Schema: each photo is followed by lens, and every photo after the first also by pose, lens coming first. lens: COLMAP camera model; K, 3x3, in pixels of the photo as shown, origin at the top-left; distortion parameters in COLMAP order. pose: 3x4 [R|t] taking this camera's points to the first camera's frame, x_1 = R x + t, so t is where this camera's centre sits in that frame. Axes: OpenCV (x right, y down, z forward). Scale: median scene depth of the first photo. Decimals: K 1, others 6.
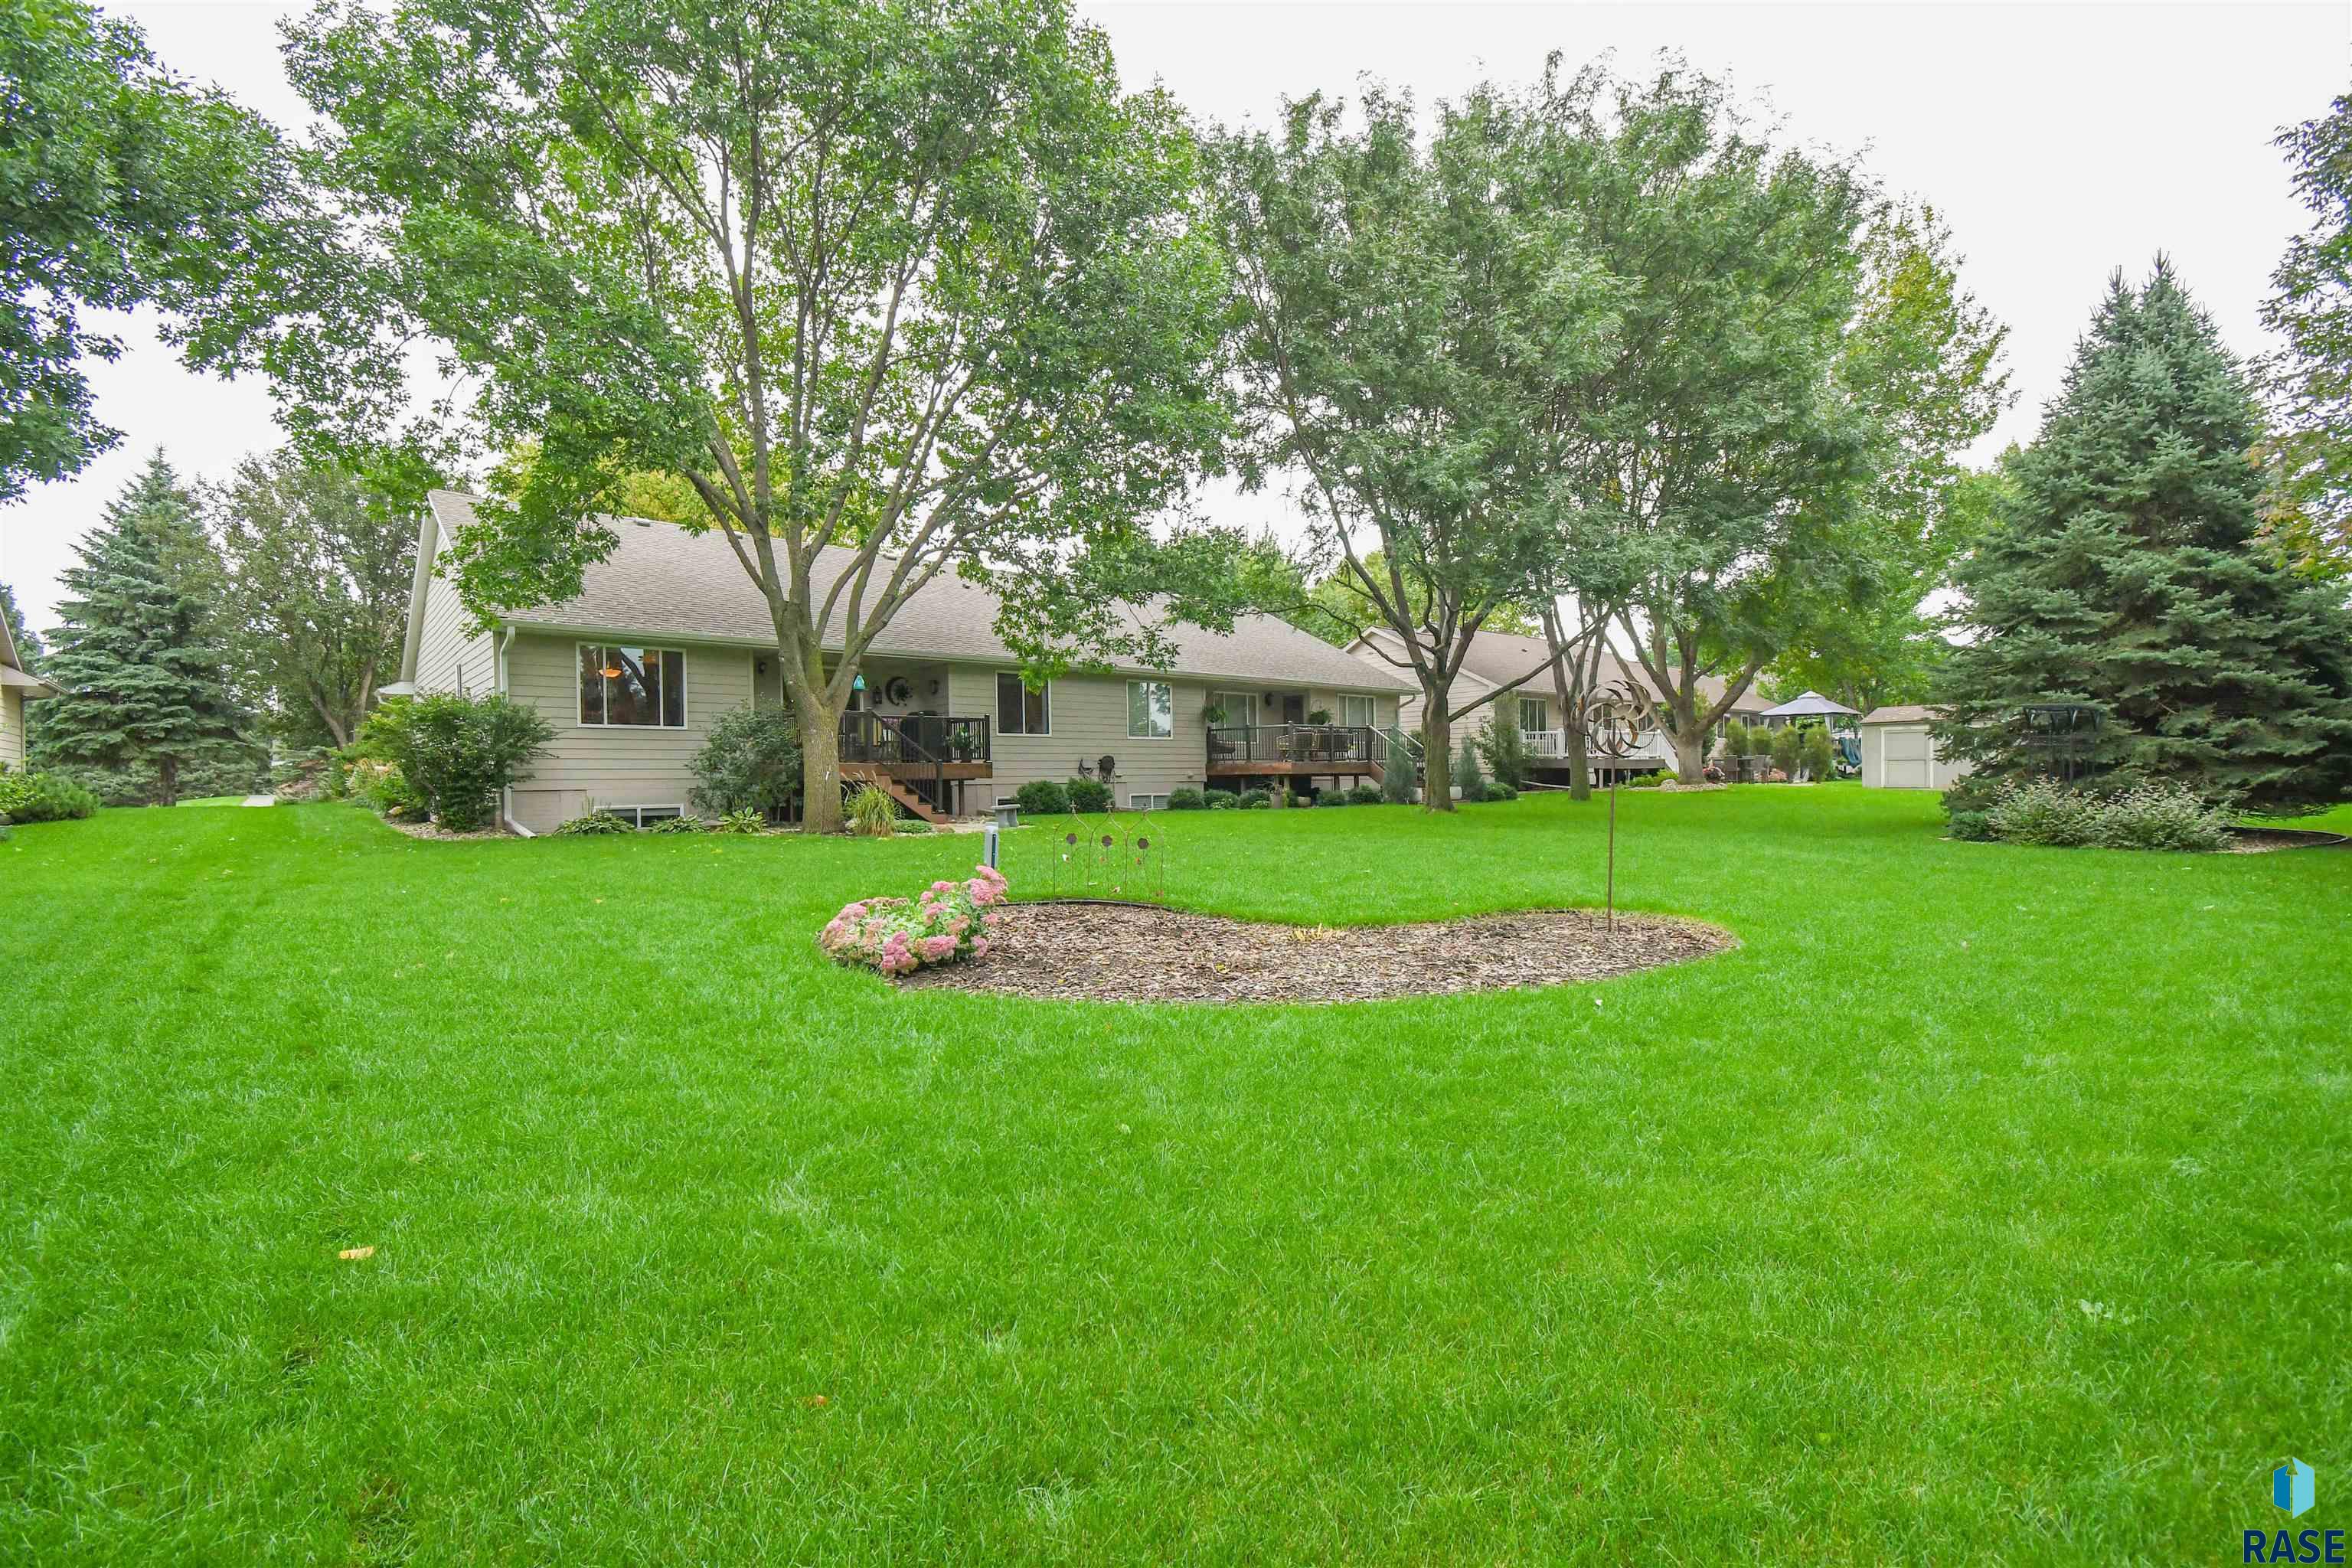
lens RADIAL K [[1057.9, 0, 1178.2], [0, 1057.9, 783.0], [0, 0, 1]] dist [-0.013677, -0.005295]
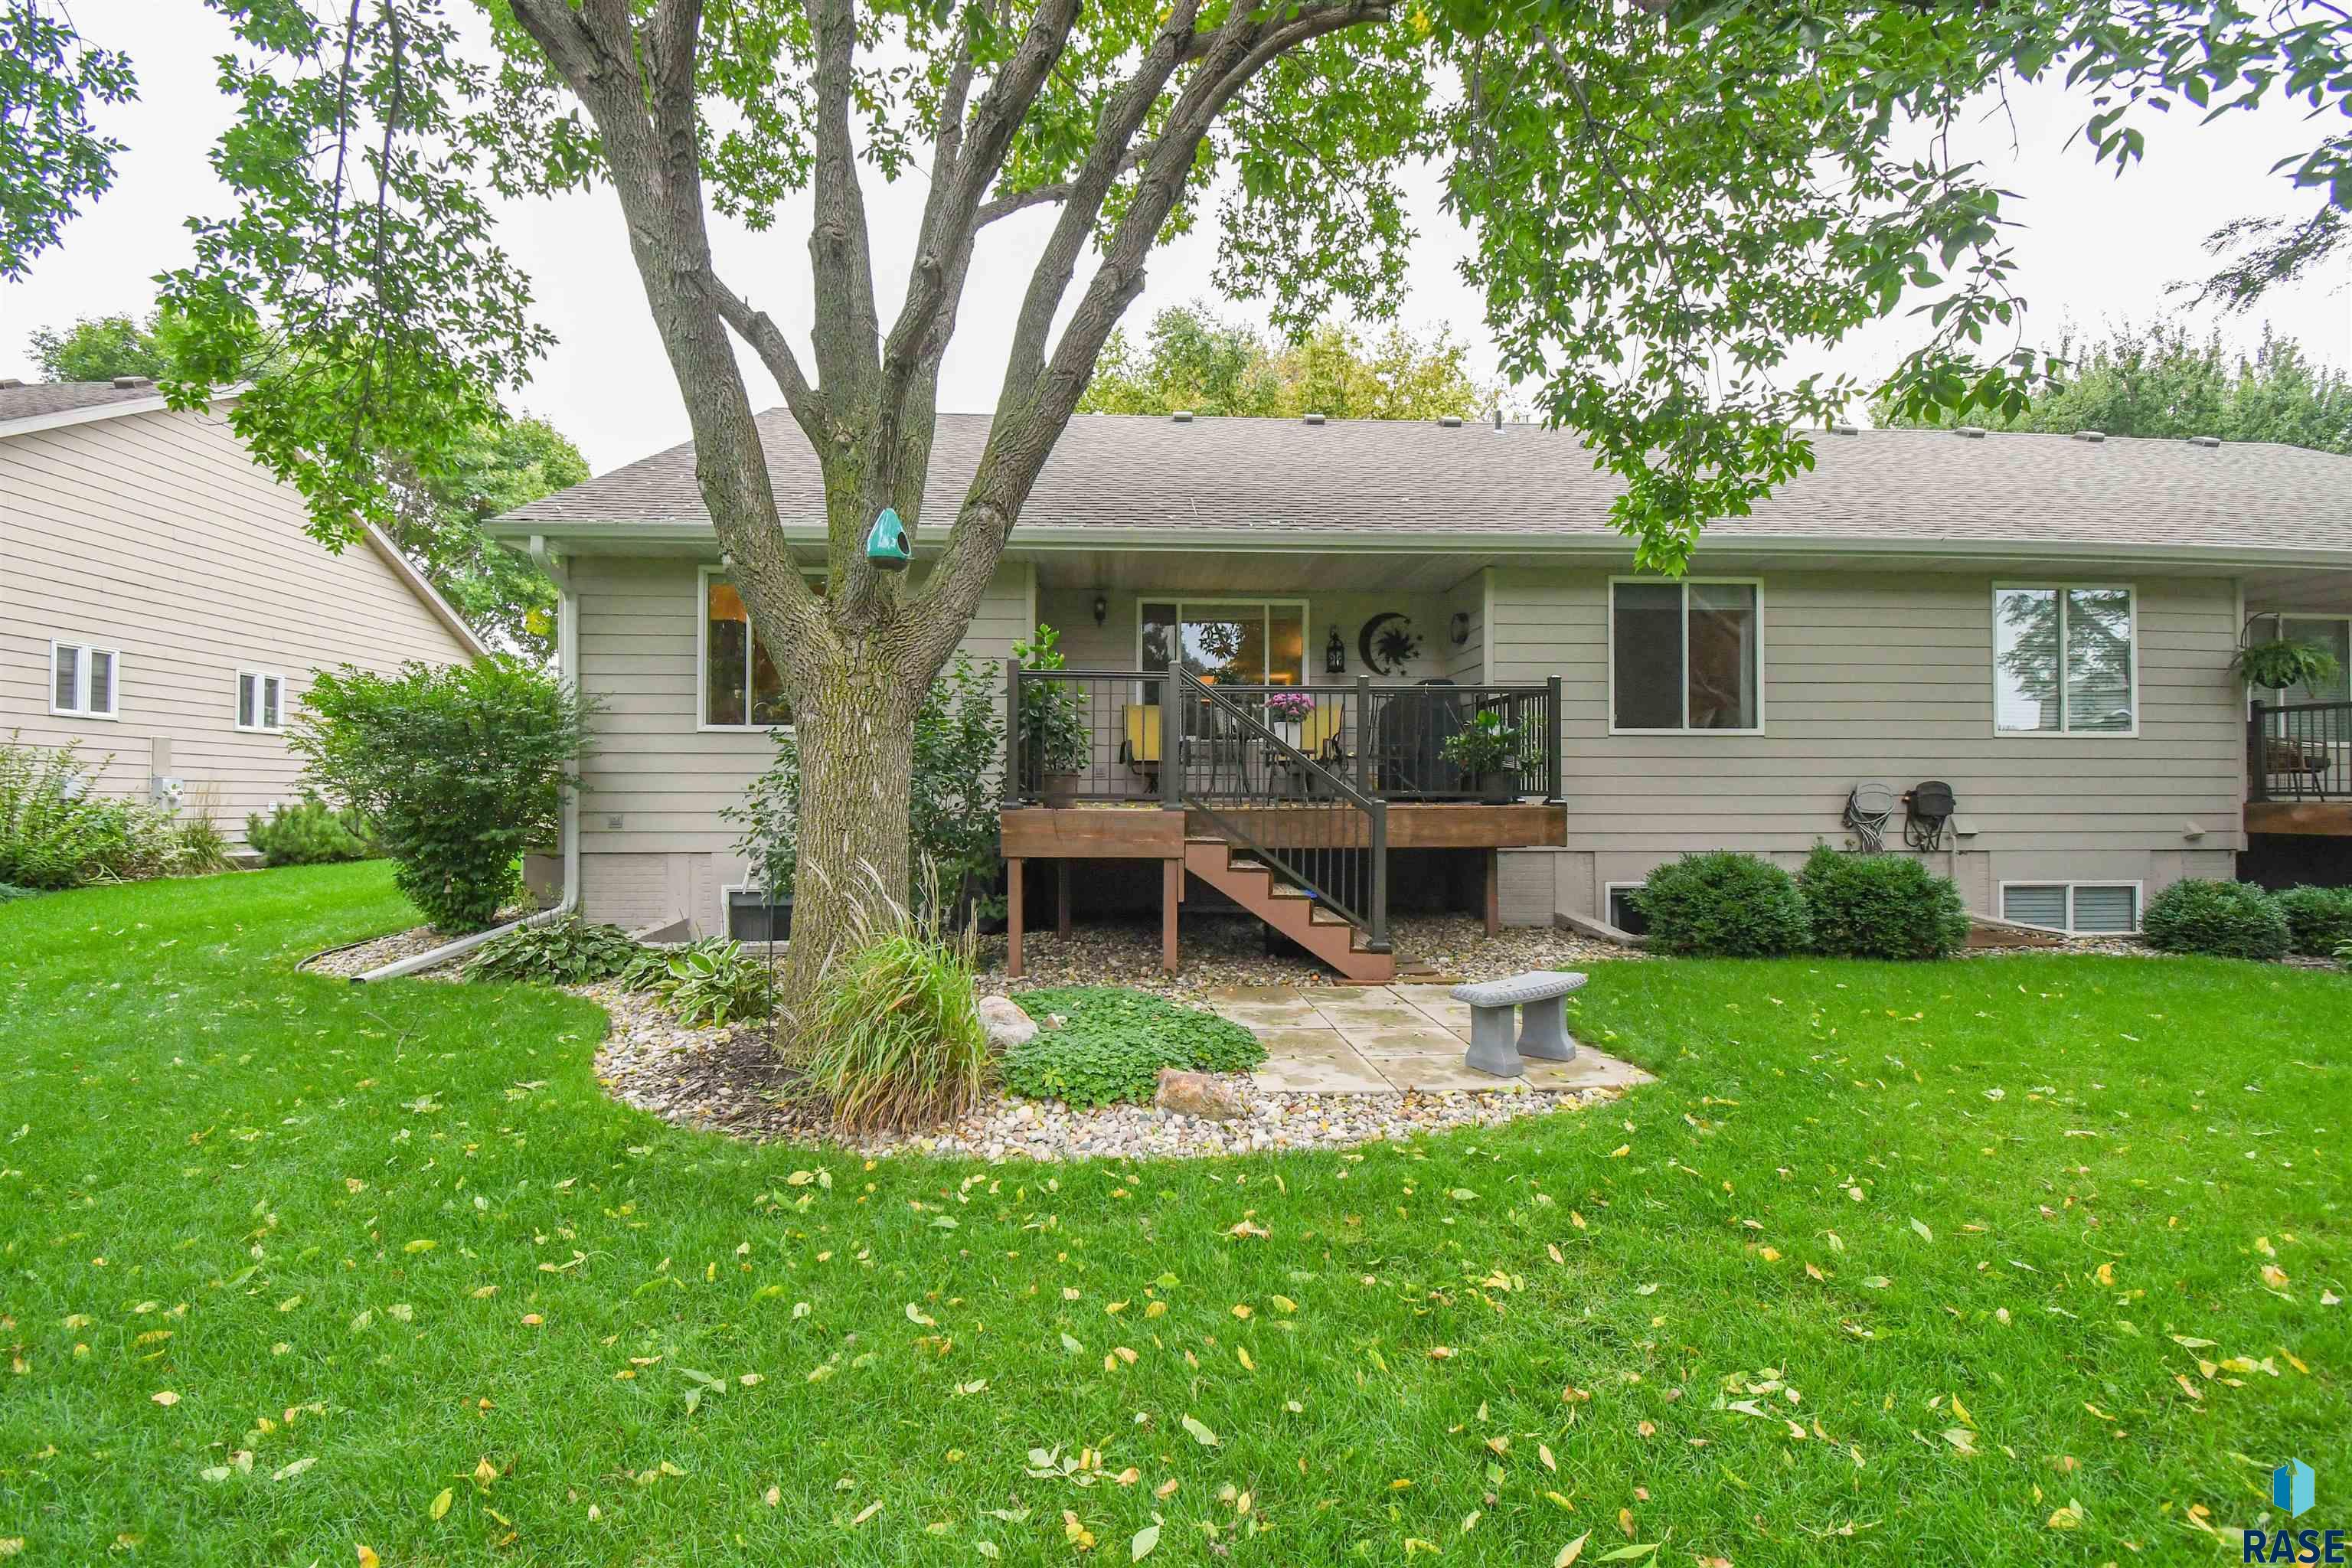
lens RADIAL K [[1057.9, 0, 1168.0], [0, 1057.9, 789.4], [0, 0, 1]] dist [-0.013677, -0.005295]
pose [[0.786054, 0.007683, -0.618111, -0.051610], [-0.012851, 0.999910, -0.003914, -0.018992], [0.618025, 0.011020, 0.786081, 0.555687]]
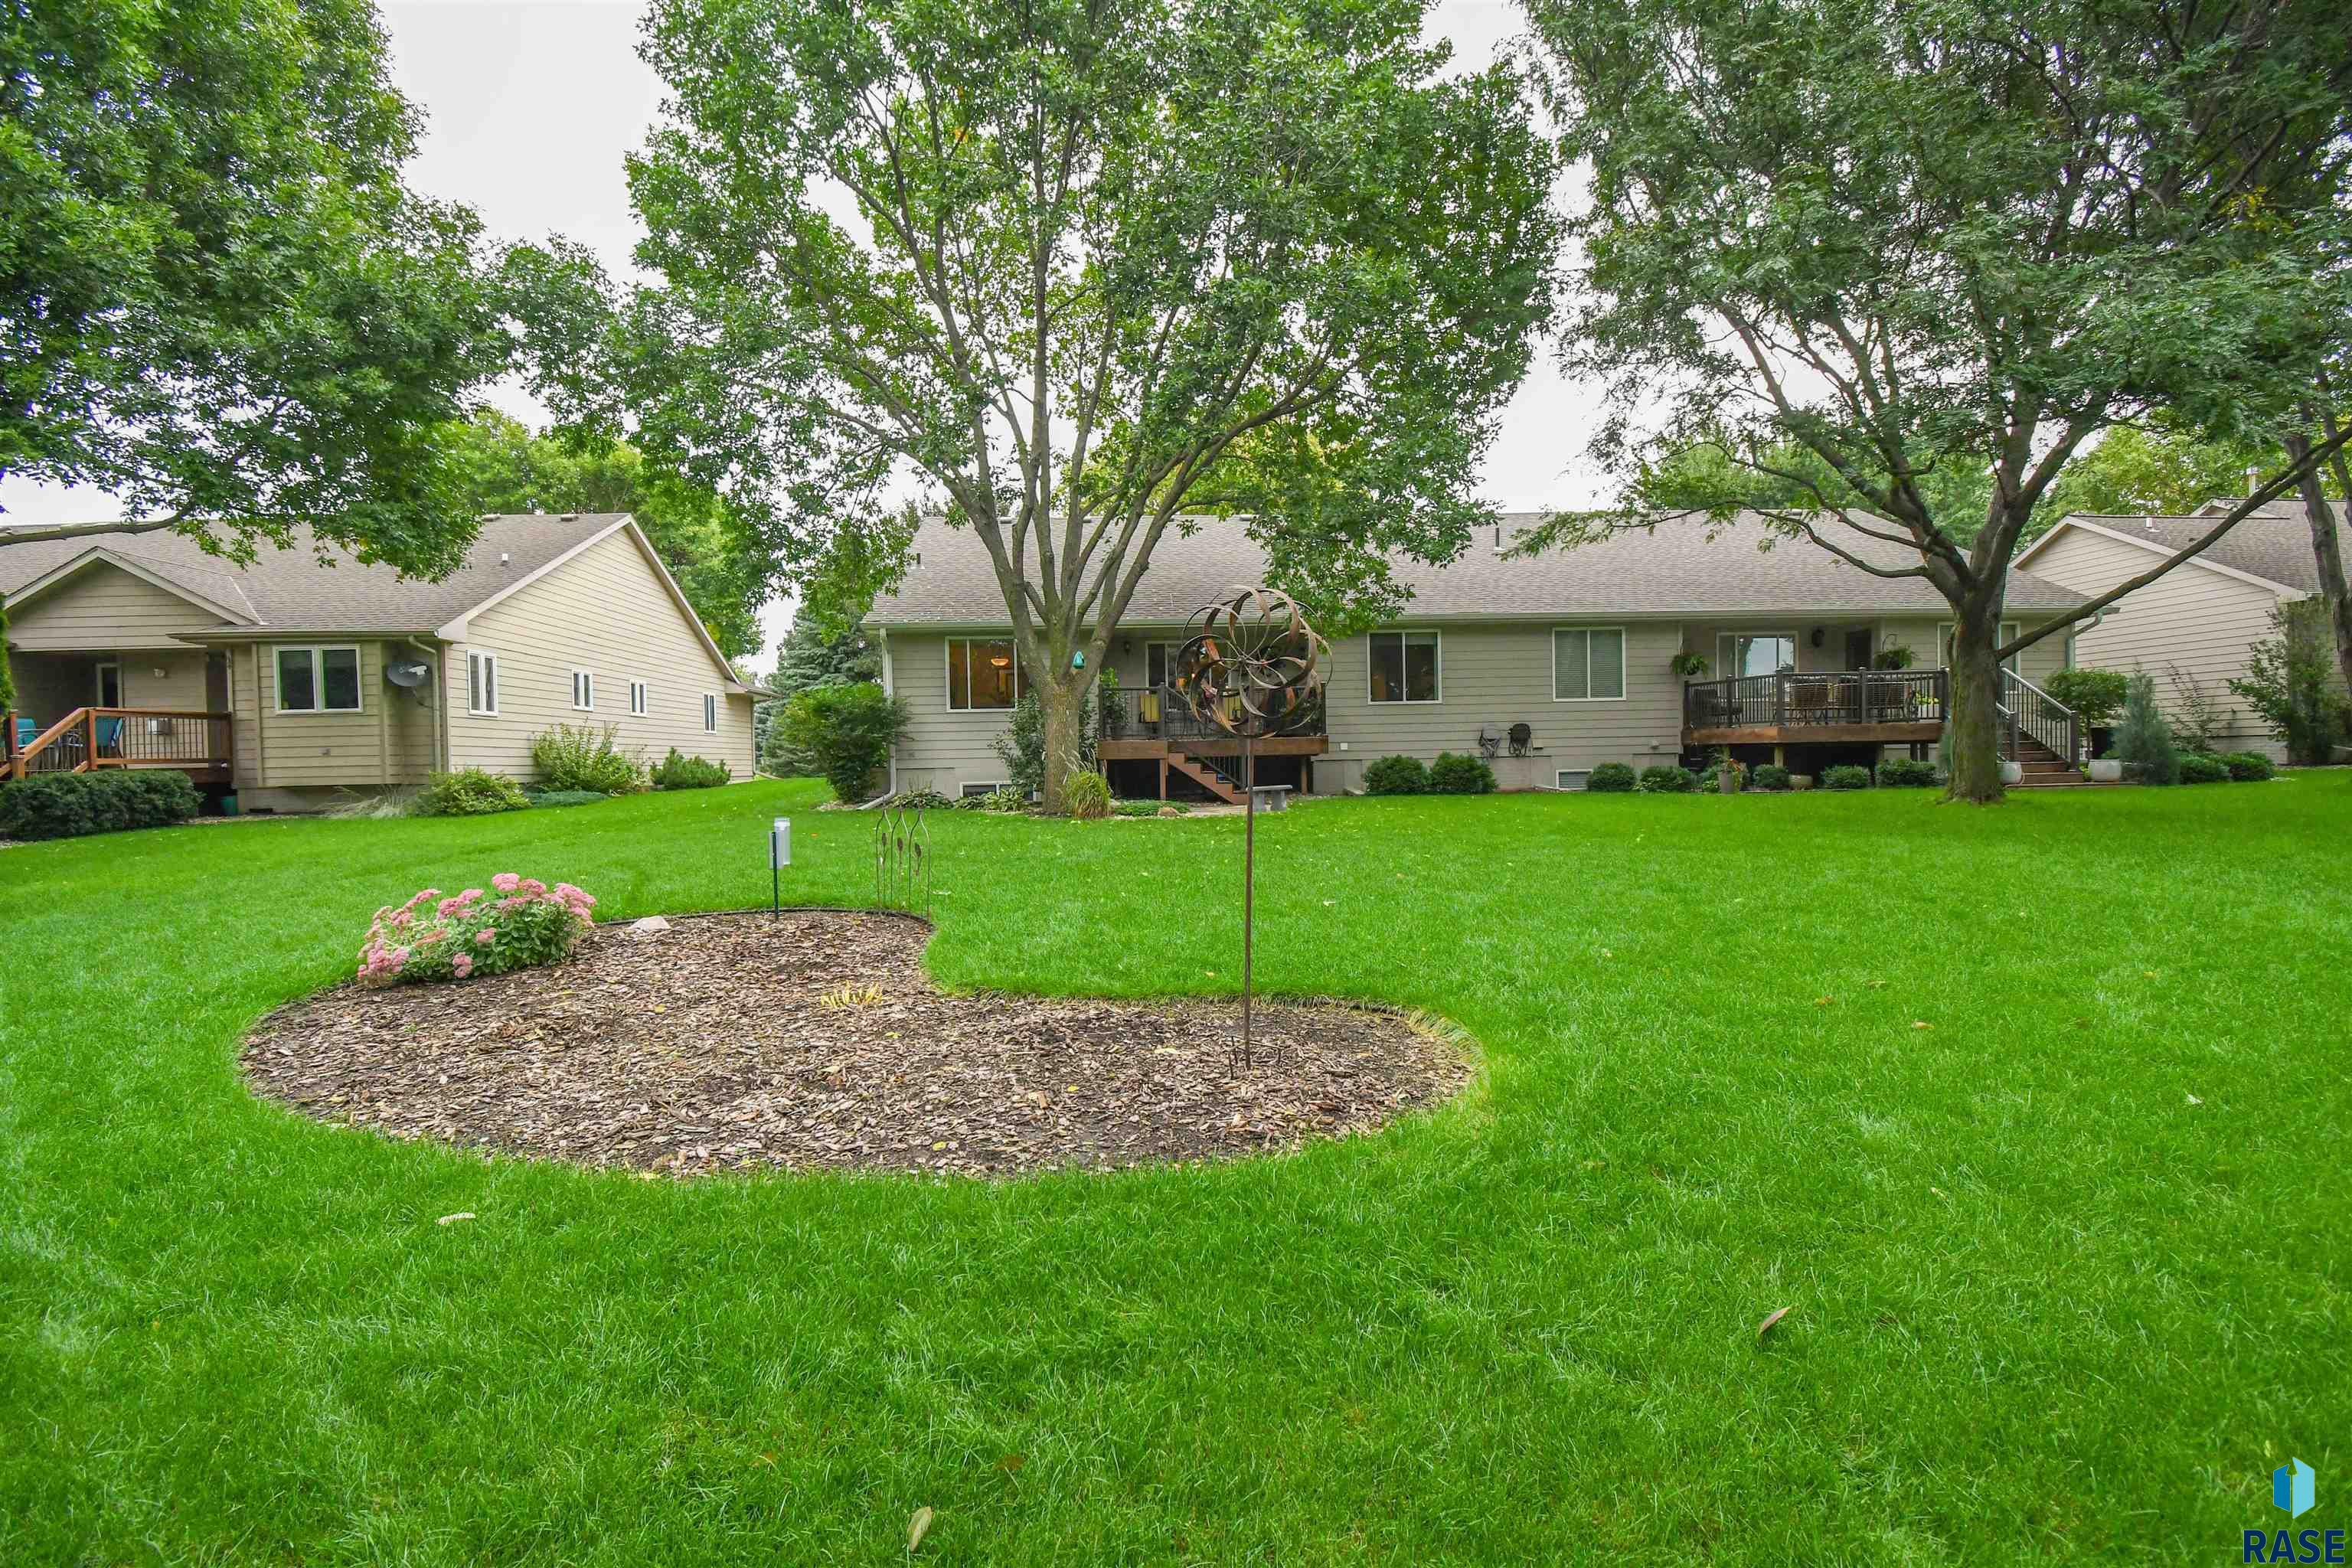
lens RADIAL K [[1057.9, 0, 1170.3], [0, 1057.9, 780.5], [0, 0, 1]] dist [-0.013677, -0.005295]
pose [[0.784307, 0.009085, -0.620307, 0.238048], [0.008523, 0.999641, 0.025417, -0.005067], [0.620315, -0.025221, 0.783947, 0.201634]]
